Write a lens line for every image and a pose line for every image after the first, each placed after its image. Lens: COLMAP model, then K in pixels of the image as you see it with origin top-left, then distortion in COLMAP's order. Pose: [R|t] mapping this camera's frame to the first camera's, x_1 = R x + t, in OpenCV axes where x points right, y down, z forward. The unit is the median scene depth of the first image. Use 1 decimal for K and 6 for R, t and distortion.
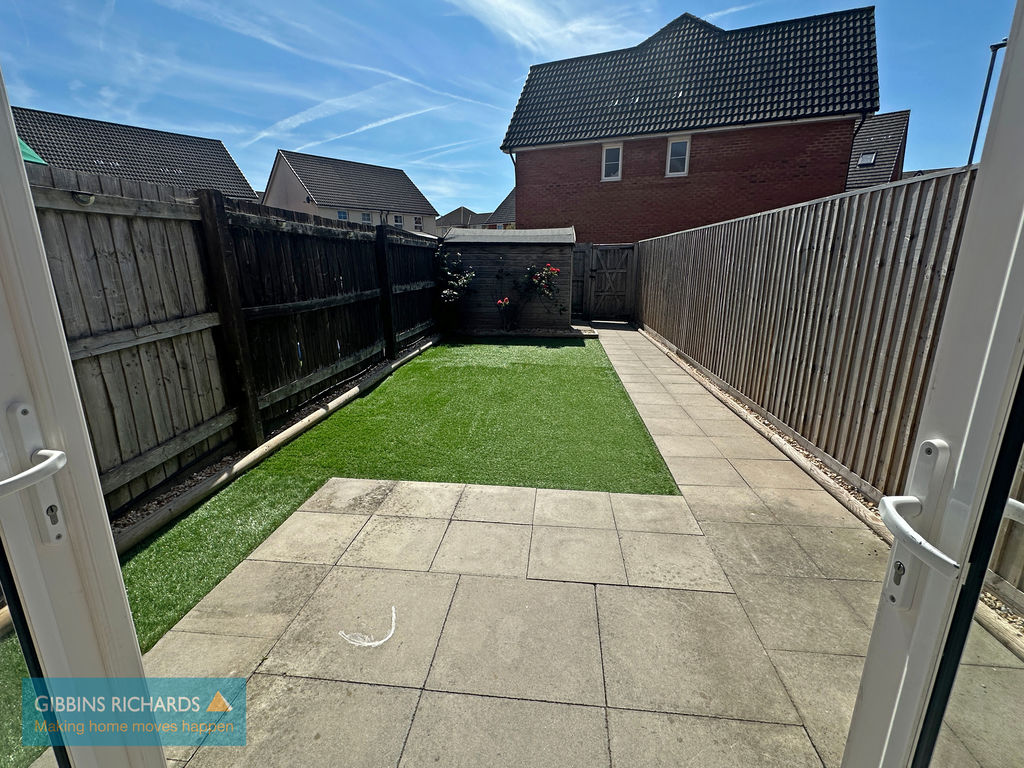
lens RADIAL K [[475.1, 0, 510.8], [0, 475.1, 383.1], [0, 0, 1]] dist [-0.002208, -0.000202]
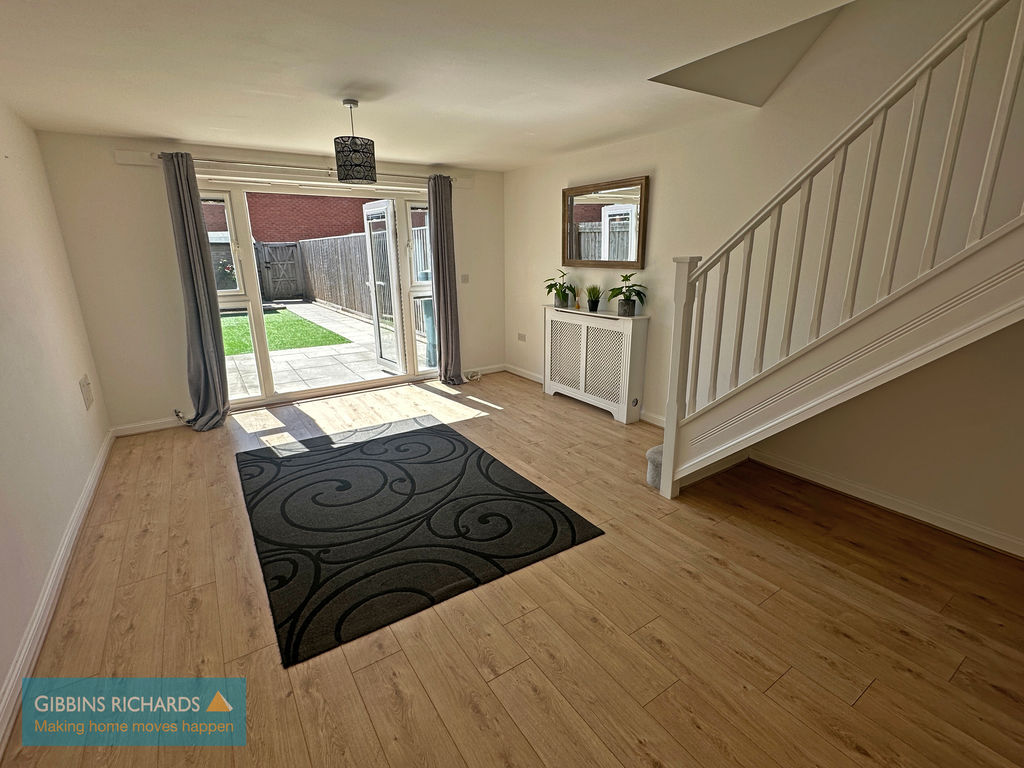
lens RADIAL K [[475.1, 0, 510.8], [0, 475.1, 383.1], [0, 0, 1]] dist [-0.002208, -0.000202]
pose [[0.771969, -0.179680, 0.609737, -0.214408], [0.169903, 0.982644, 0.074461, 0.139095], [-0.612533, 0.046114, 0.789098, -0.562511]]
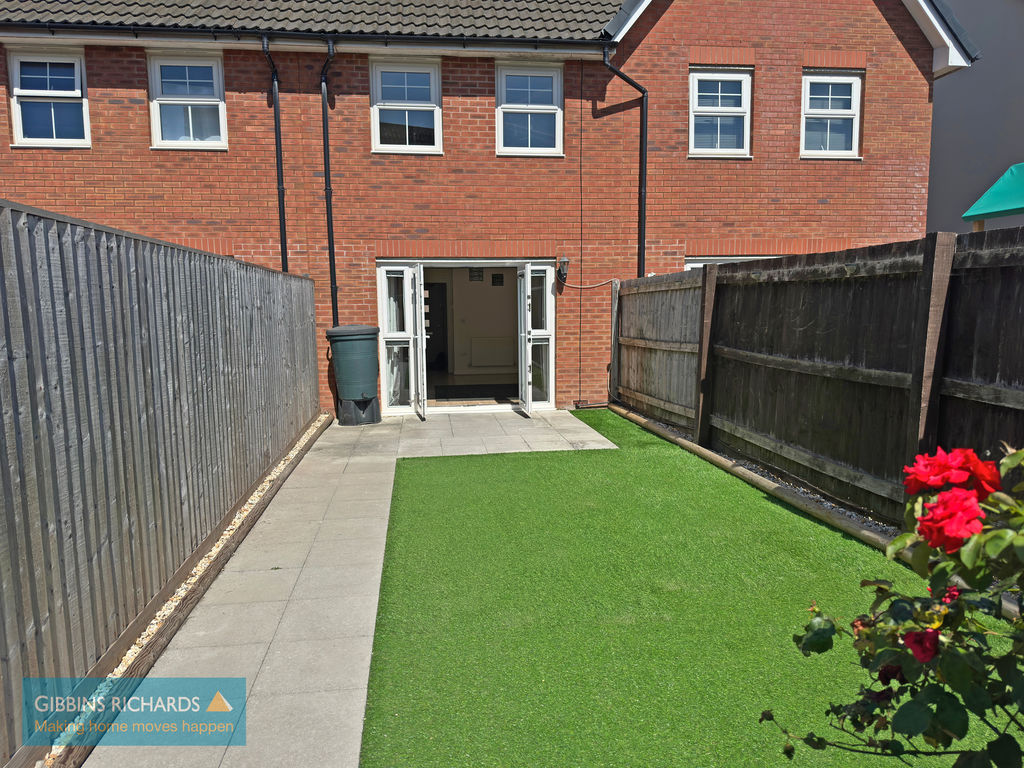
lens RADIAL K [[719.2, 0, 512.0], [0, 719.2, 384.0], [0, 0, 1]] dist [0.072017, -0.117889]
pose [[-0.972809, 0.036540, -0.228708, 0.176944], [-0.047165, 0.935529, 0.350086, -0.288099], [0.226755, 0.351354, -0.908368, 1.073908]]
